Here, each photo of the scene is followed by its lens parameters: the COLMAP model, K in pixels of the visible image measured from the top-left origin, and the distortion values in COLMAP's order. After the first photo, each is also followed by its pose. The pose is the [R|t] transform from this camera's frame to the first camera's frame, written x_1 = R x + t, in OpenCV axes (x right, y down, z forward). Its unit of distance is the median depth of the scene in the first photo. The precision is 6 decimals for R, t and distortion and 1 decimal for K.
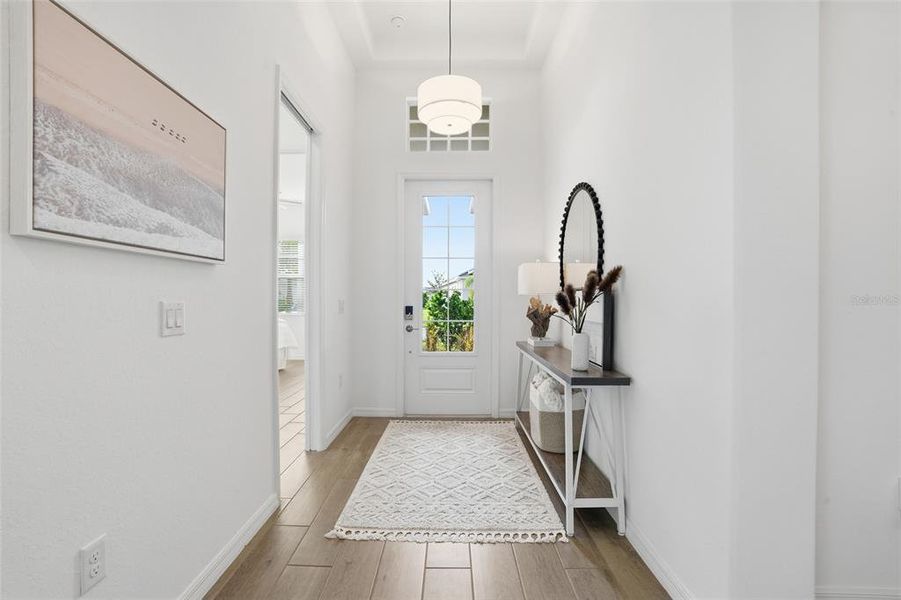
lens RADIAL K [[414.6, 0, 450.0], [0, 414.6, 298.6], [0, 0, 1]] dist [-0.035280, 0.002464]
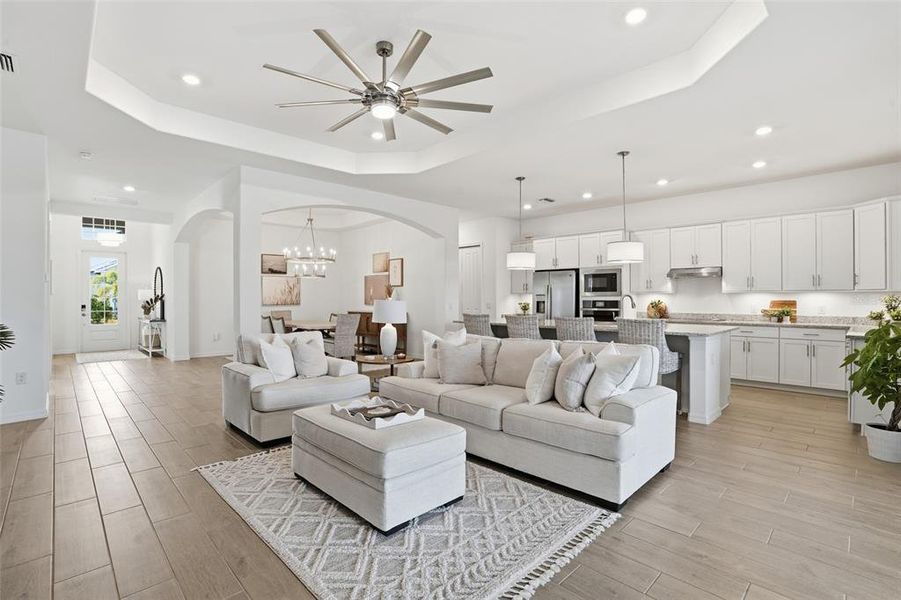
lens RADIAL K [[414.6, 0, 453.2], [0, 414.6, 297.3], [0, 0, 1]] dist [-0.035280, 0.002464]
pose [[0.709475, 0.001796, 0.704728, -0.383075], [0.001991, 0.999988, -0.004553, -0.016887], [-0.704728, 0.004633, 0.709463, -3.620203]]
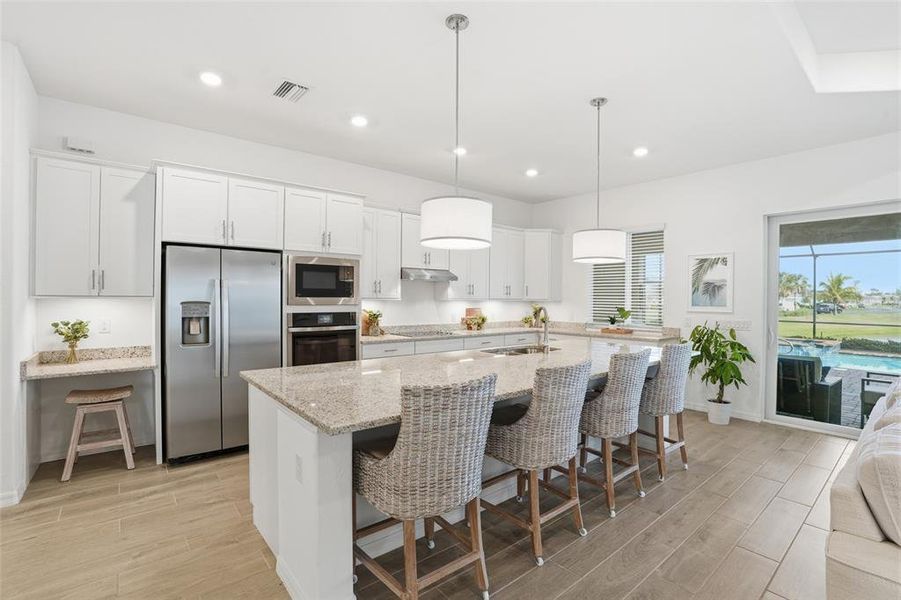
lens RADIAL K [[414.6, 0, 447.7], [0, 414.6, 297.3], [0, 0, 1]] dist [-0.035280, 0.002464]
pose [[-0.639170, -0.000580, 0.769065, 0.936537], [-0.002209, 0.999997, -0.001082, -0.070894], [-0.769062, -0.002390, -0.639170, -1.440246]]
